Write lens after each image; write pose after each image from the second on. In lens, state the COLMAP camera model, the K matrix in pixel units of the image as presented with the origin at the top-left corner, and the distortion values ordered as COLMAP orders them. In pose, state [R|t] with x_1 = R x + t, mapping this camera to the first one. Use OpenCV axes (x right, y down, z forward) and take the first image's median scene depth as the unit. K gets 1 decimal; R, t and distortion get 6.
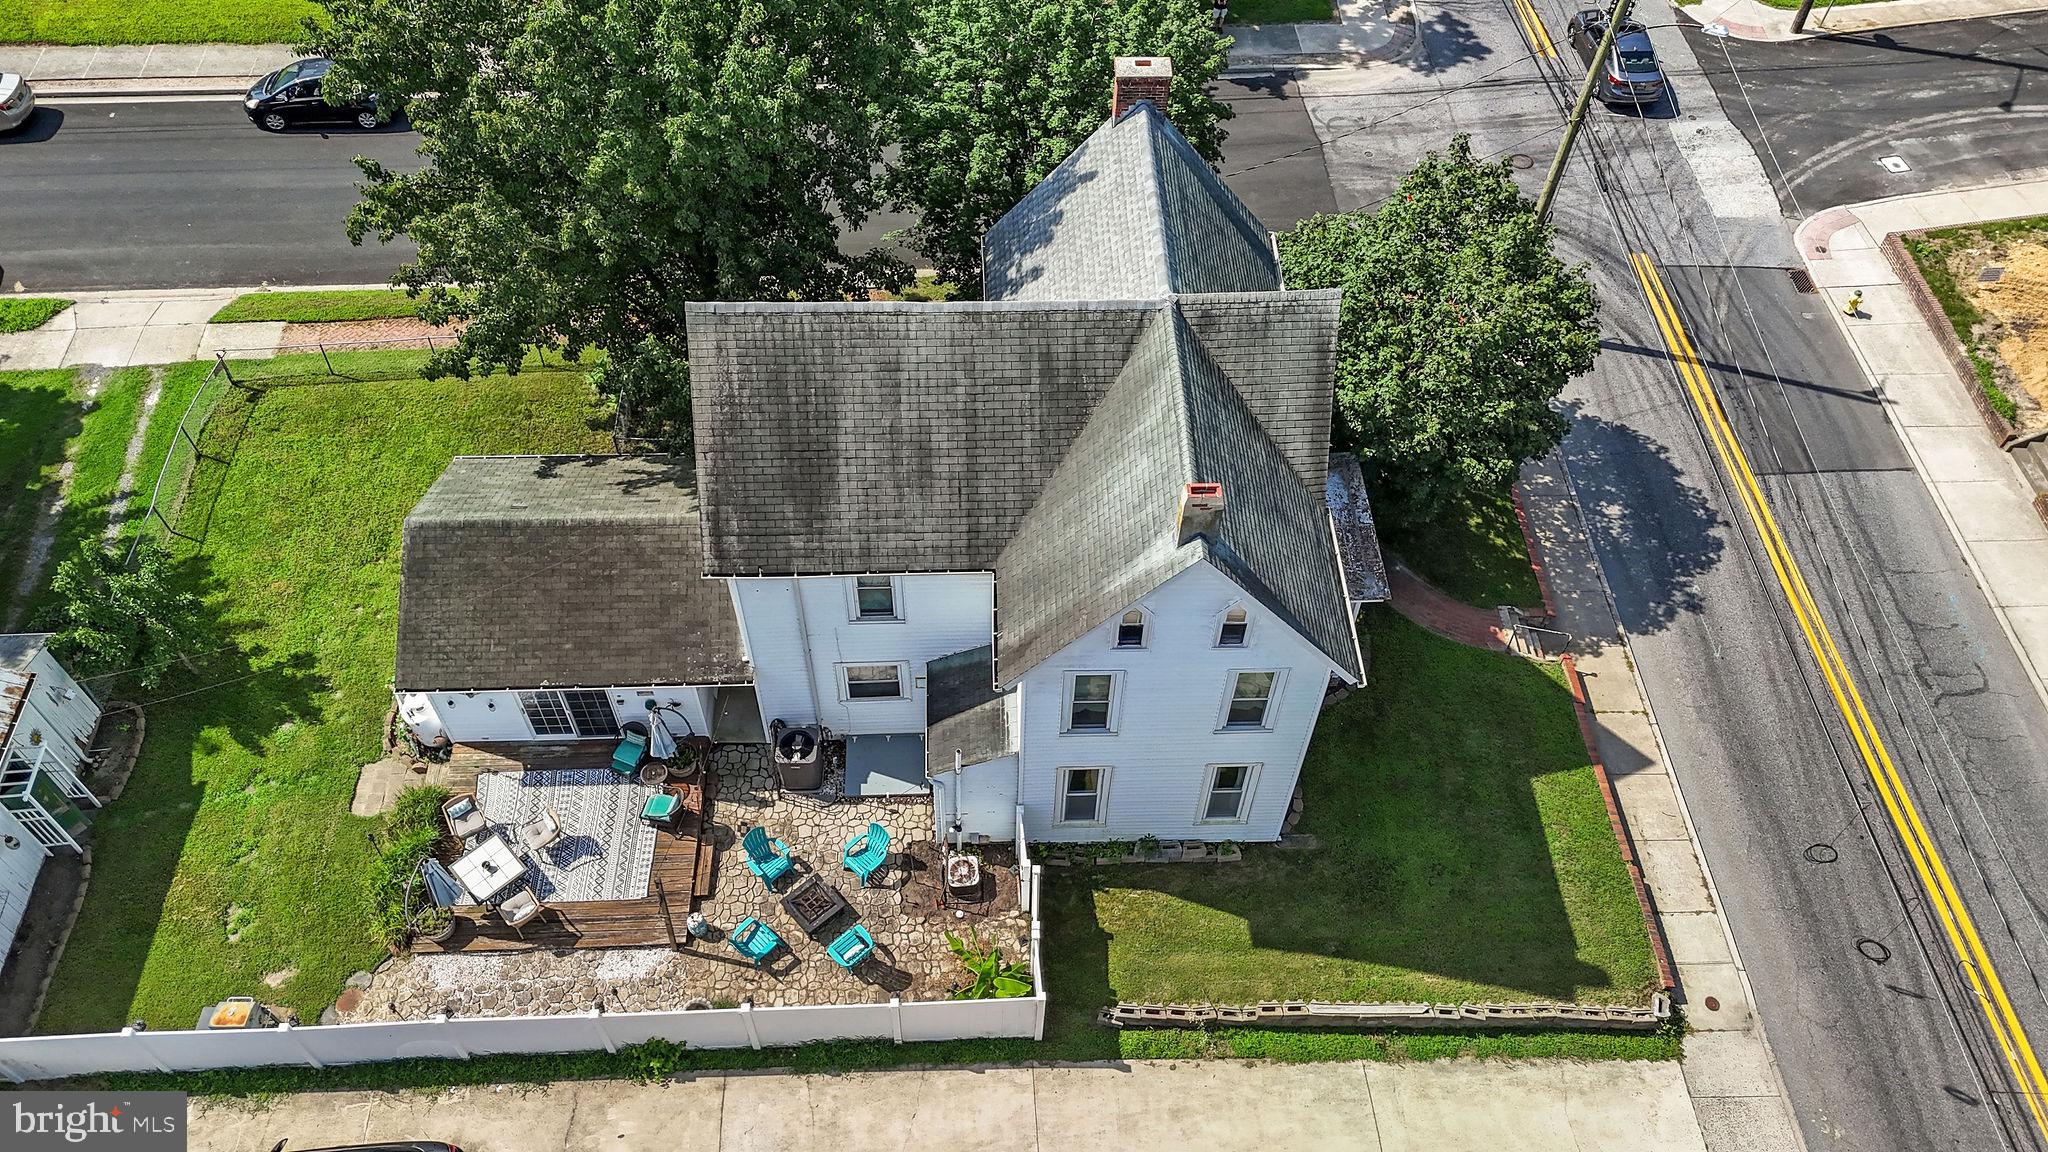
lens RADIAL K [[1500.1, 0, 1026.0], [0, 1500.1, 579.4], [0, 0, 1]] dist [0.057343, -0.042508]
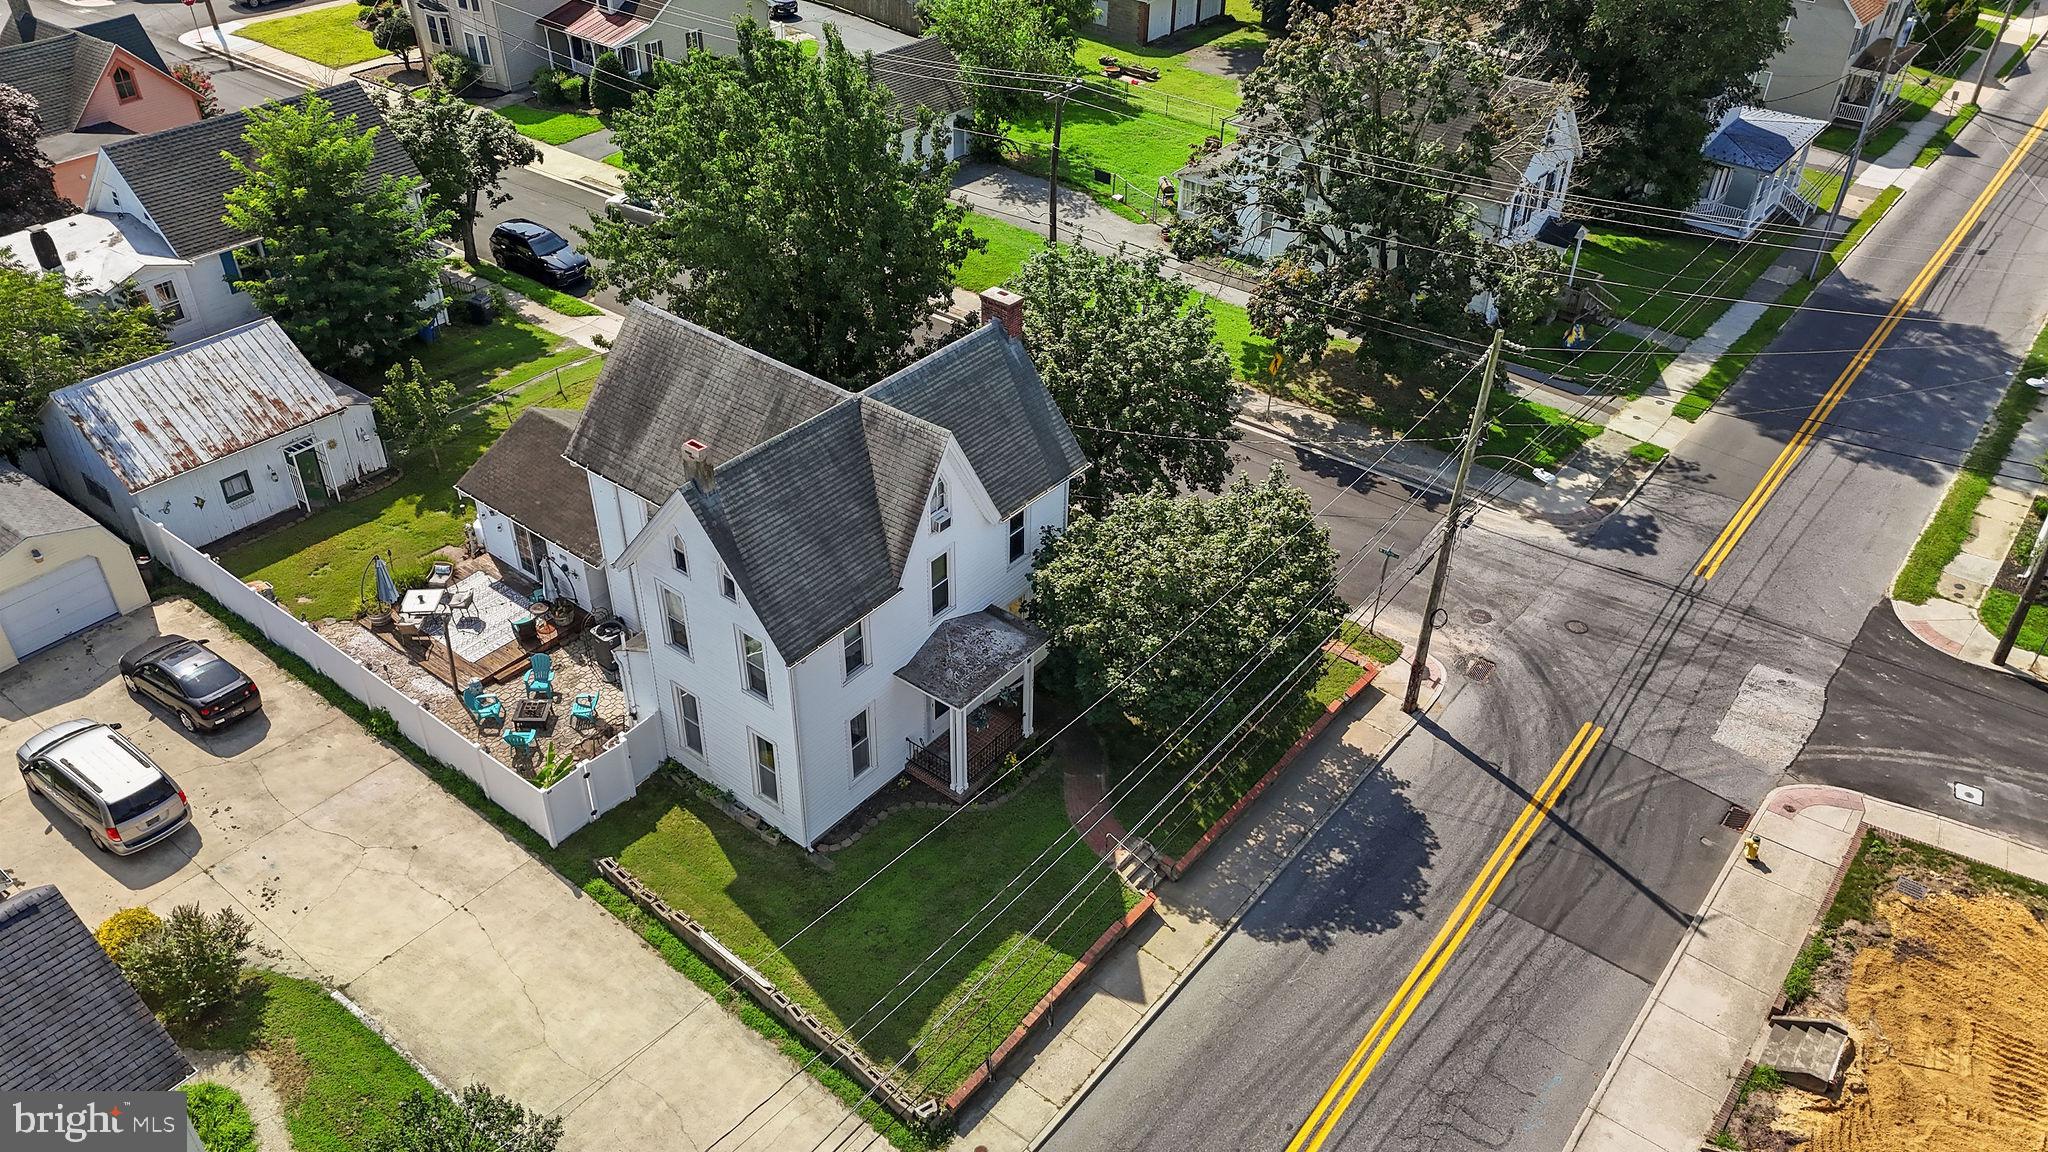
lens RADIAL K [[1516.3, 0, 1036.5], [0, 1516.3, 573.1], [0, 0, 1]] dist [0.036497, -0.001138]
pose [[0.759607, 0.372689, -0.533011, 0.903825], [-0.519601, 0.840653, -0.152700, 0.074984], [0.391168, 0.392945, 0.832215, -0.063414]]
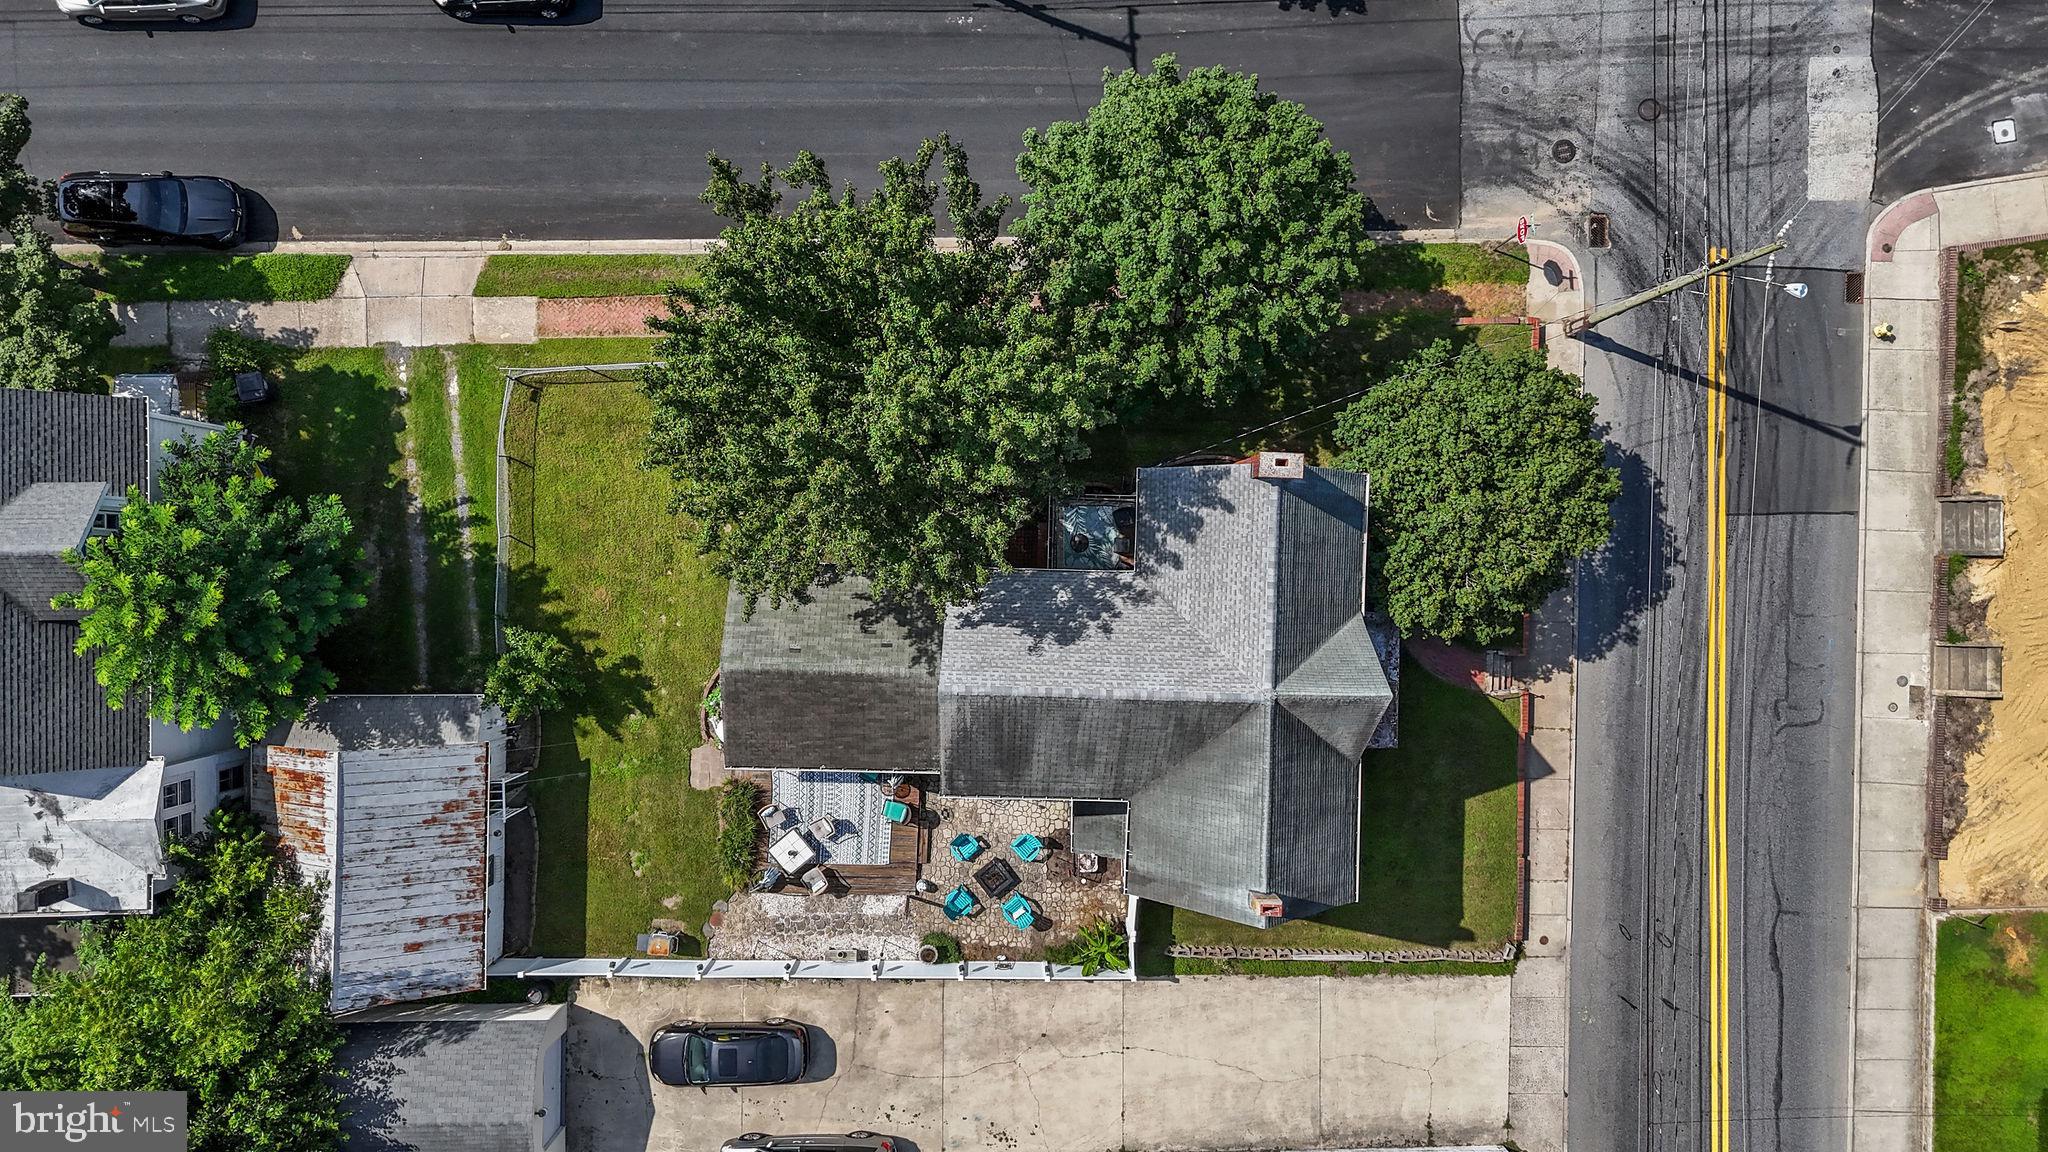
lens RADIAL K [[1512.5, 0, 1032.7], [0, 1512.5, 574.6], [0, 0, 1]] dist [0.069137, -0.060553]
pose [[0.997691, 0.067736, 0.004904, -0.124578], [-0.056984, 0.795657, 0.603061, -0.970297], [0.036947, -0.601948, 0.797680, -0.082004]]
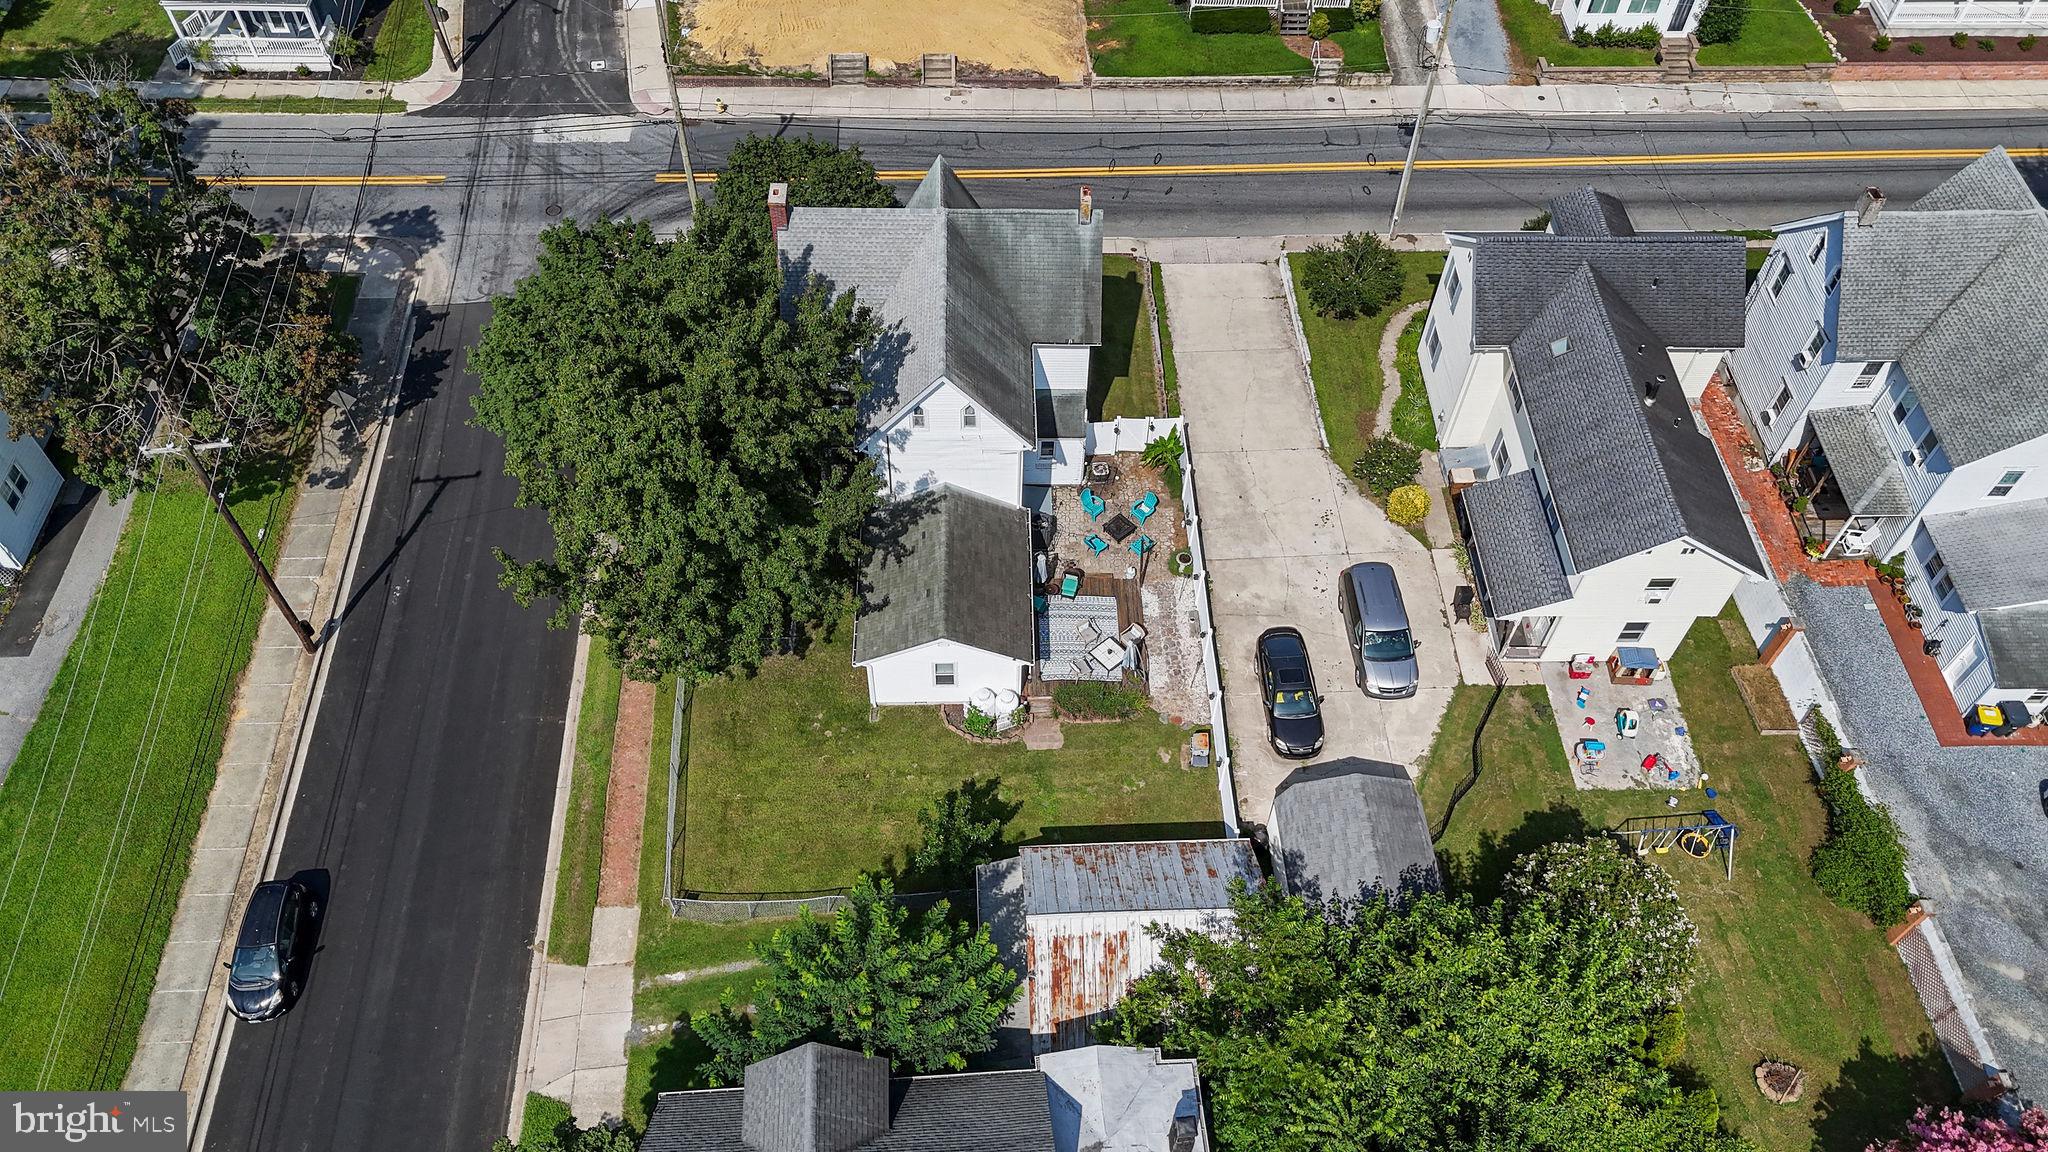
lens RADIAL K [[1500.1, 0, 1026.0], [0, 1500.1, 579.4], [0, 0, 1]] dist [0.057343, -0.042508]
pose [[0.017105, -0.807791, 0.589220, -1.292943], [0.783731, 0.376766, 0.493775, -0.782651], [-0.620865, 0.453344, 0.639536, -0.133454]]
